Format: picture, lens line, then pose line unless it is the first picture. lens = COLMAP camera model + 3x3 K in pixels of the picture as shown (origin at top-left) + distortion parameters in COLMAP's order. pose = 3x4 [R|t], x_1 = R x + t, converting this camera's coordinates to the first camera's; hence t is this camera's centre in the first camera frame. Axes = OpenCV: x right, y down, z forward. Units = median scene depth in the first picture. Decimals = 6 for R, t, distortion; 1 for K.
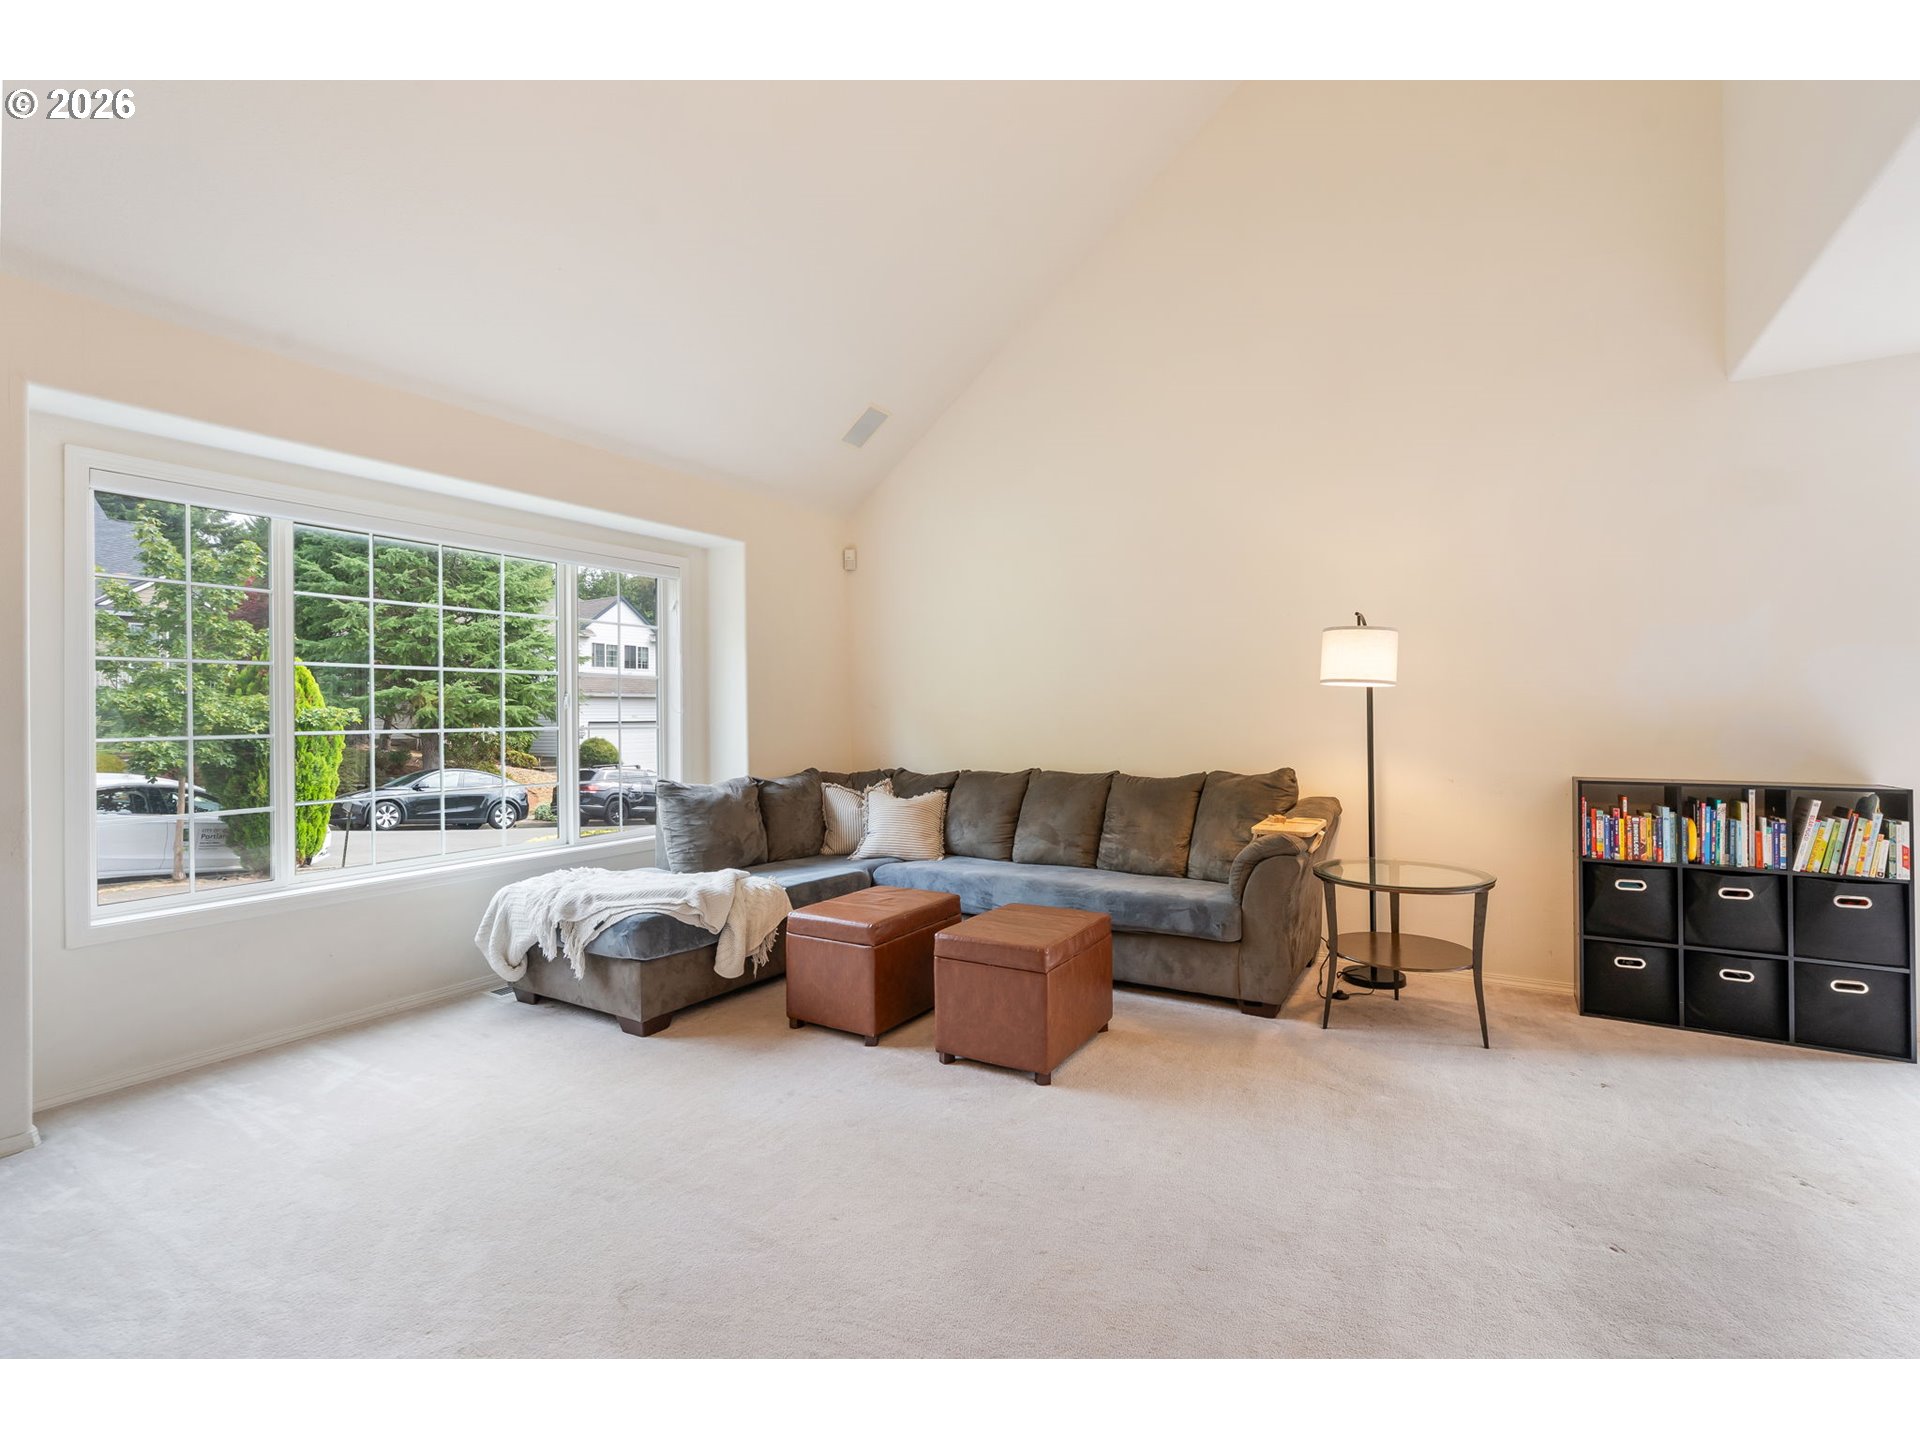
lens RADIAL K [[869.4, 0, 945.8], [0, 869.4, 718.0], [0, 0, 1]] dist [0.000656, 0.000425]
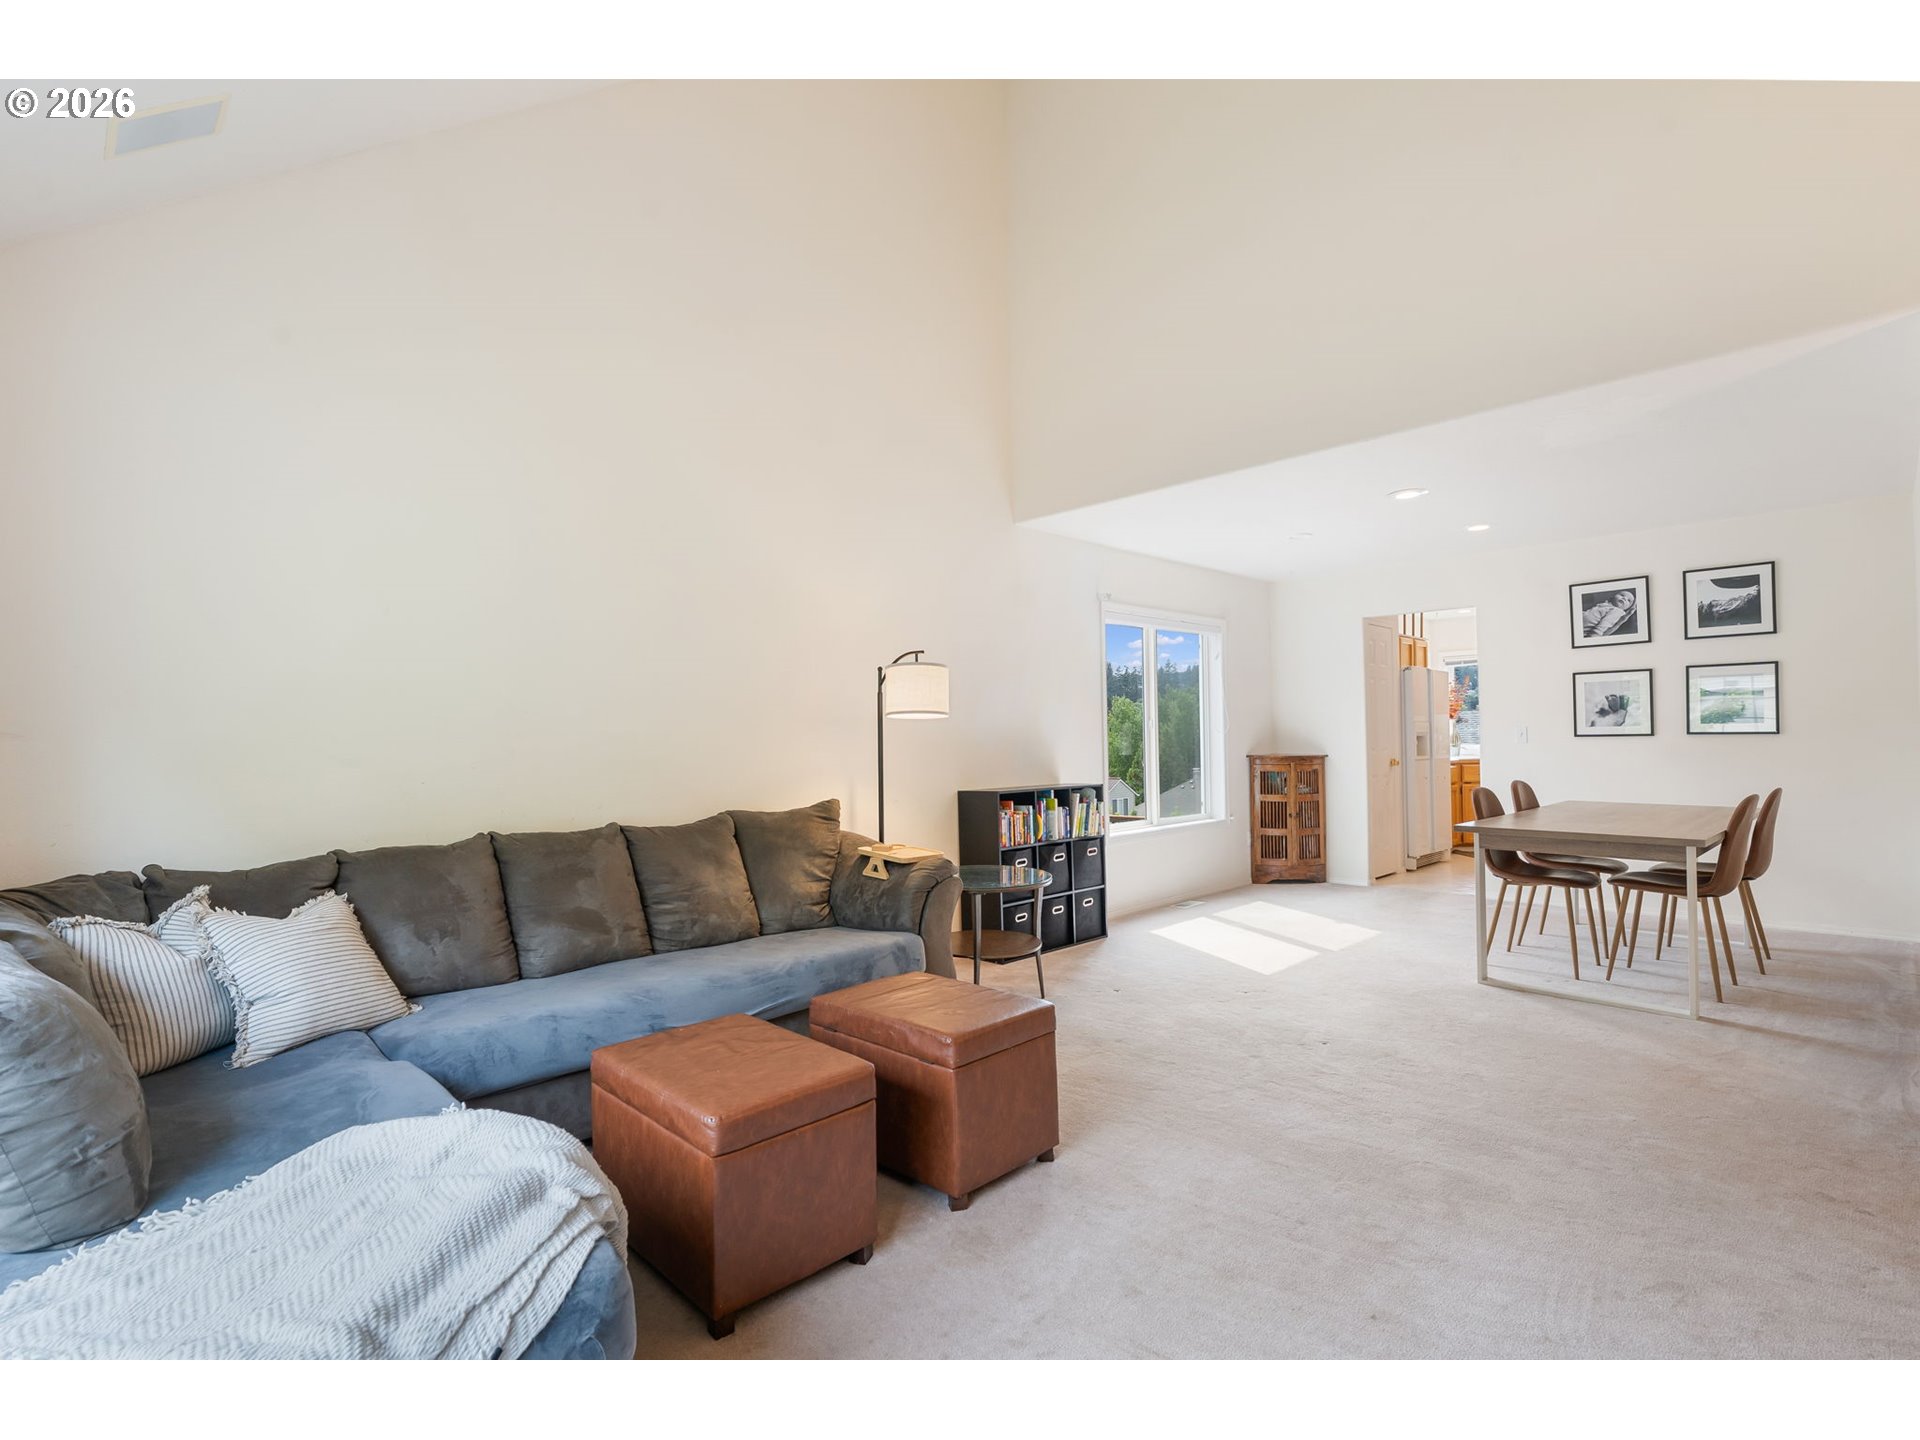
lens RADIAL K [[914.9, 0, 959.9], [0, 914.9, 742.6], [0, 0, 1]] dist [-0.000074, 0.000110]
pose [[0.243644, 0.004327, 0.969855, -0.724651], [0.023556, 0.999669, -0.010378, 0.010994], [-0.969579, 0.025375, 0.243461, 0.774399]]
